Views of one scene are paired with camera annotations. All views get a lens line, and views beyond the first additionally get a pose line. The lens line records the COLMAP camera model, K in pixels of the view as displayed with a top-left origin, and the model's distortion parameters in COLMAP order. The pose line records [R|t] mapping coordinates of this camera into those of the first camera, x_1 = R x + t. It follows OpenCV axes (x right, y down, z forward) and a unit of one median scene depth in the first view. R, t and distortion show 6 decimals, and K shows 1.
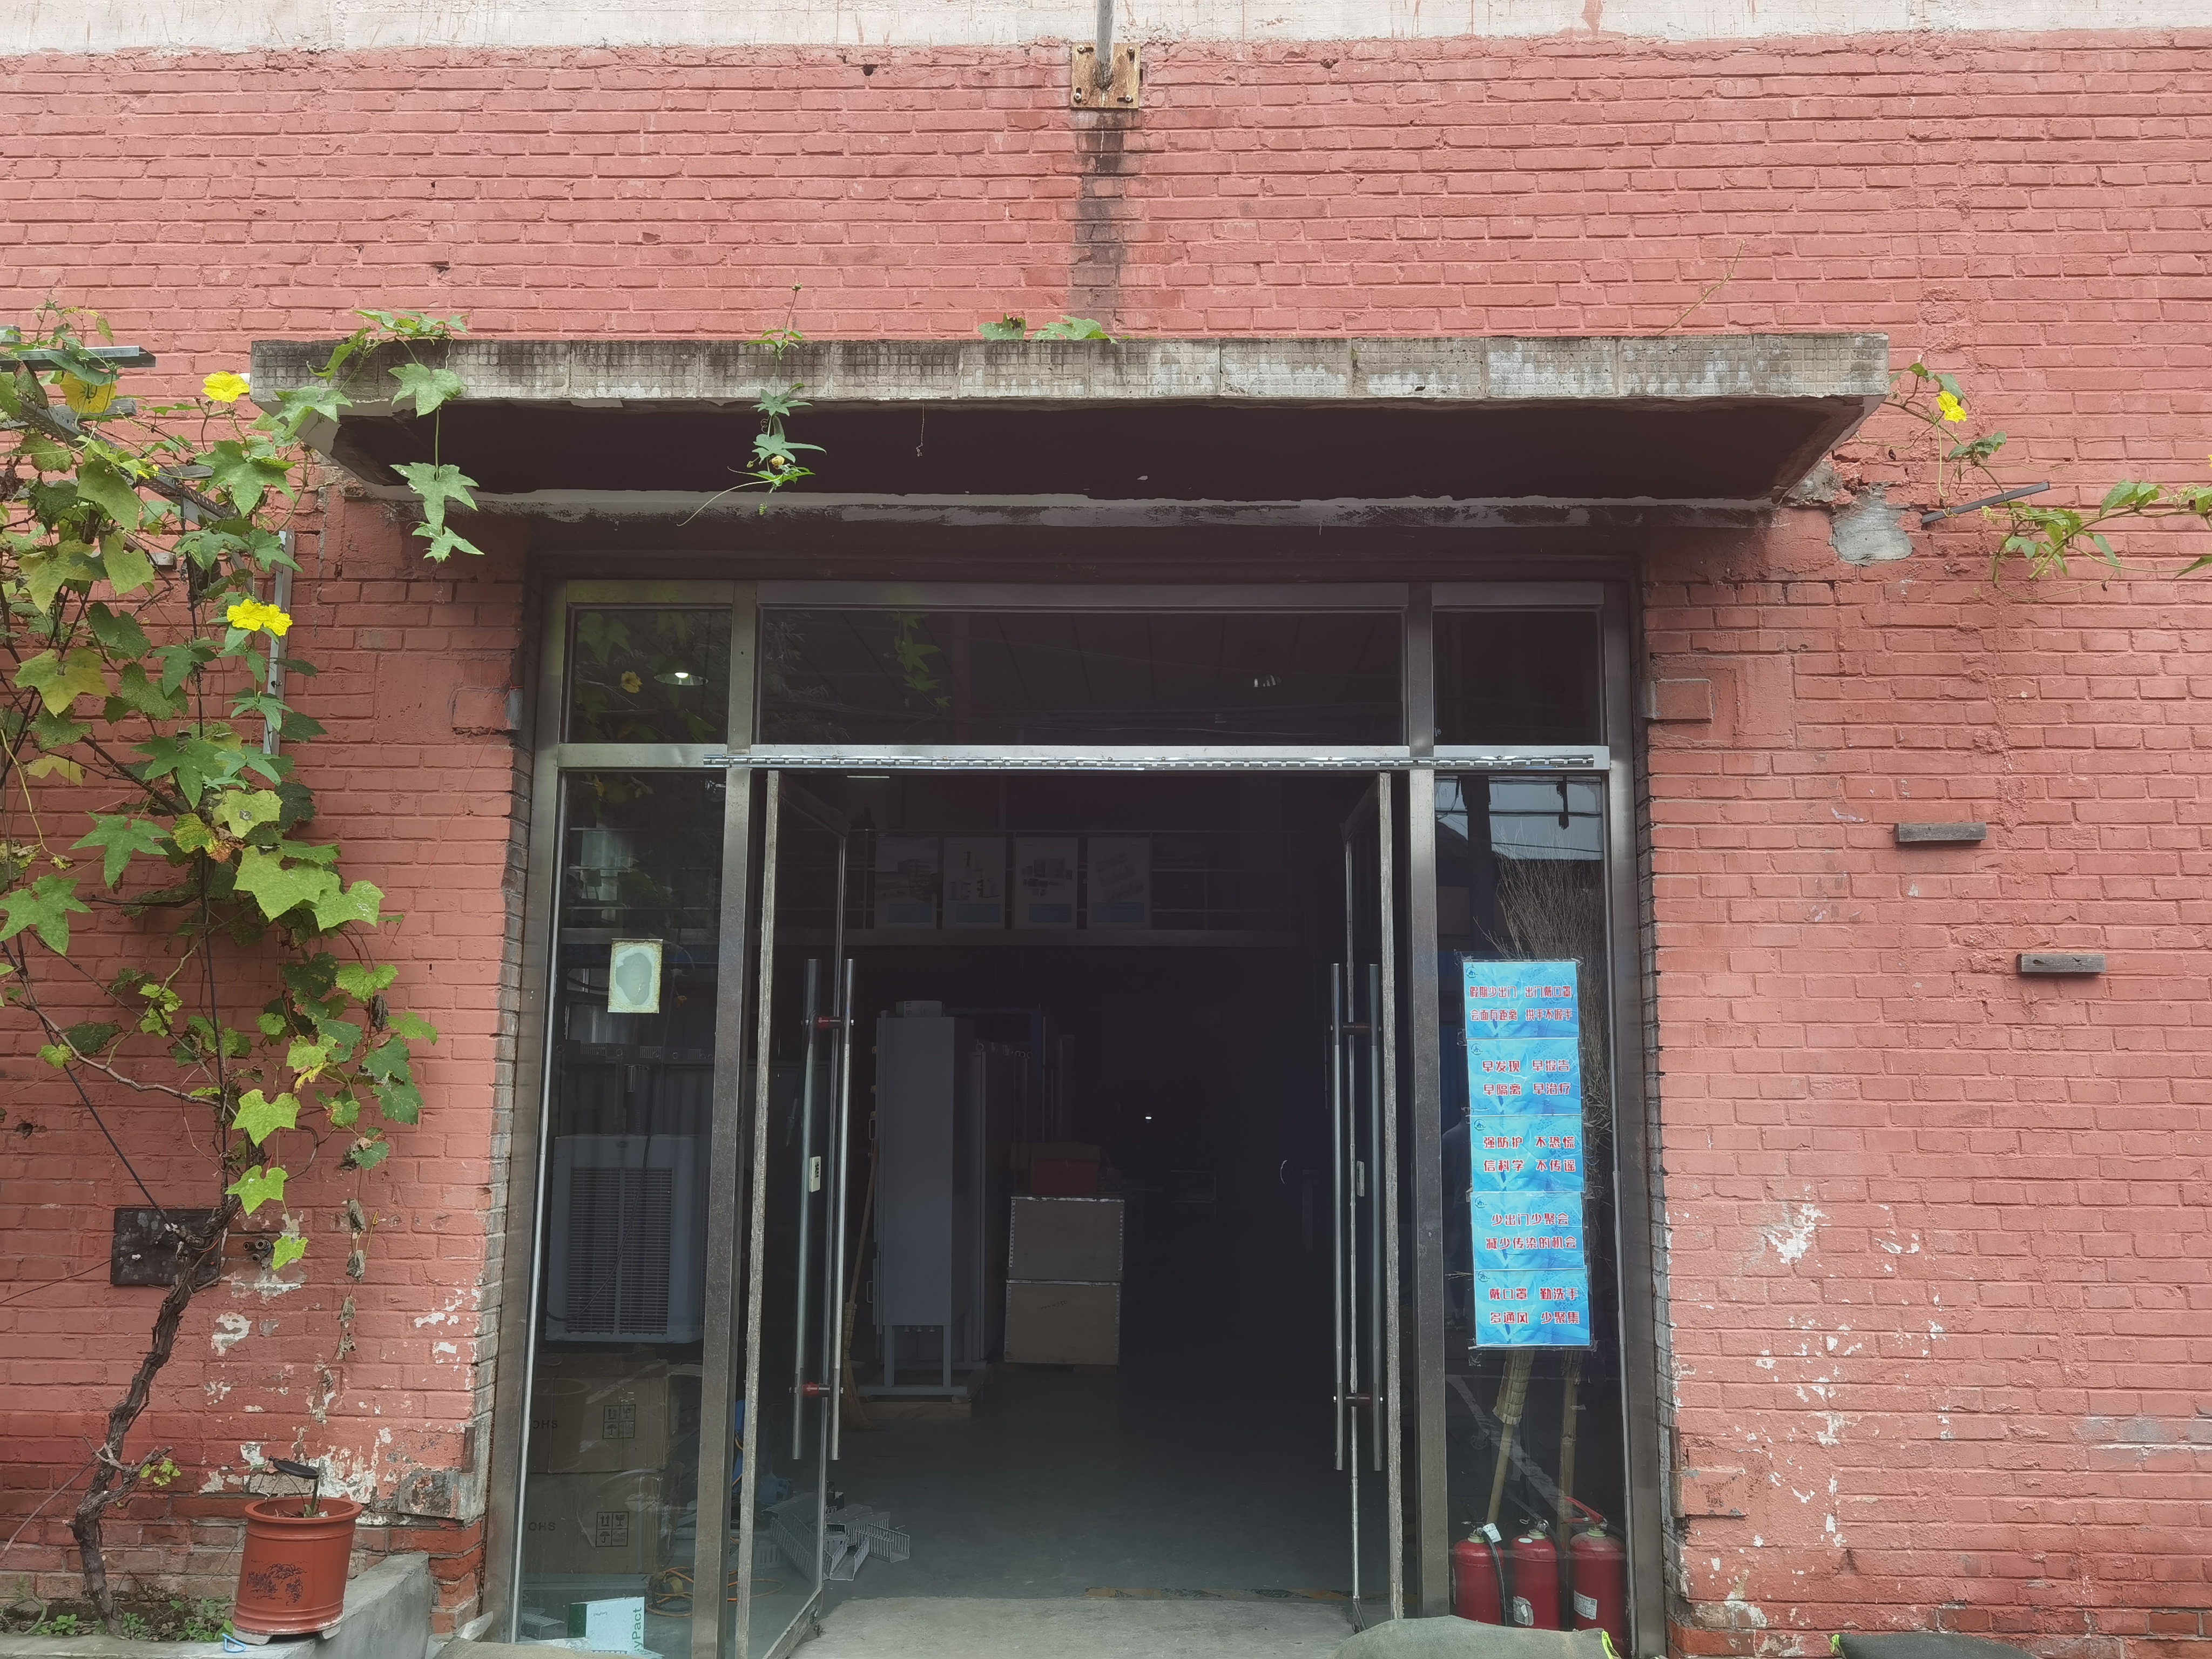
lens RADIAL K [[1794.3, 0, 1116.8], [0, 1794.3, 820.2], [0, 0, 1]] dist [0.064044, -0.064000]
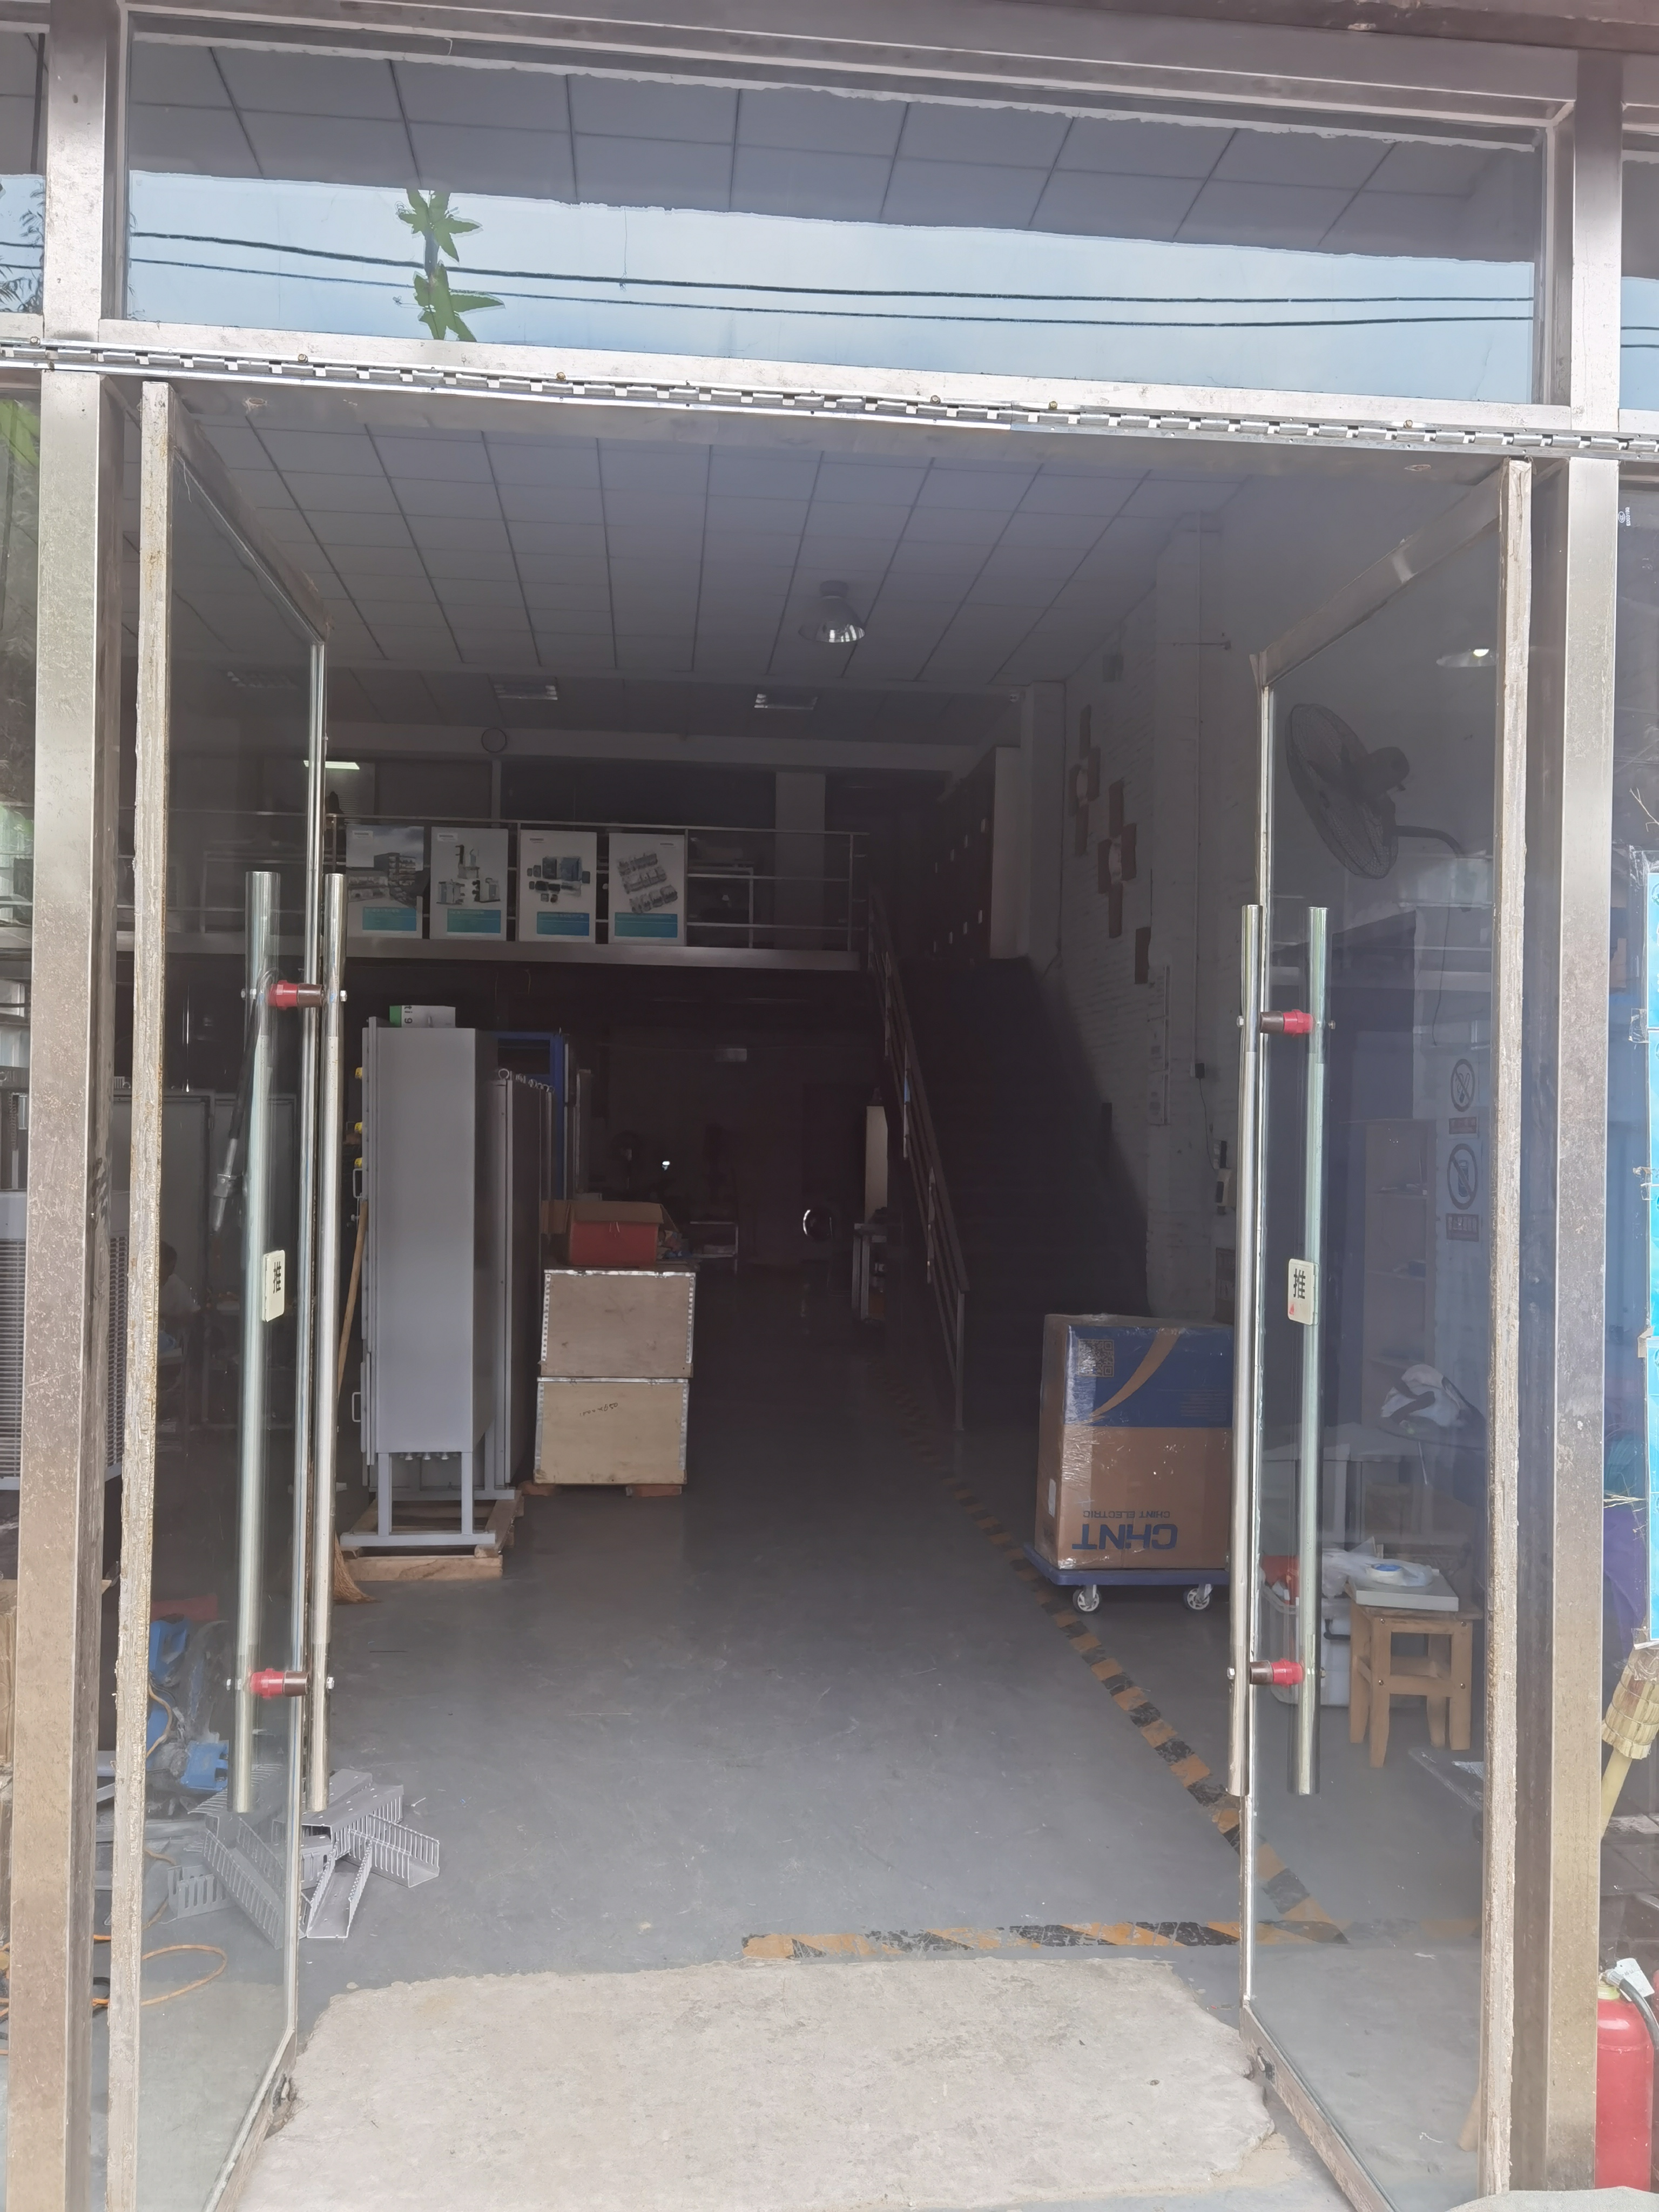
lens RADIAL K [[1794.3, 0, 829.5], [0, 1794.3, 1106.0], [0, 0, 1]] dist [0.064044, -0.064000]
pose [[0.990974, 0.009755, 0.133698, -0.048488], [-0.027398, 0.991034, 0.130770, 0.045167], [-0.131223, -0.133253, 0.982356, 0.292616]]
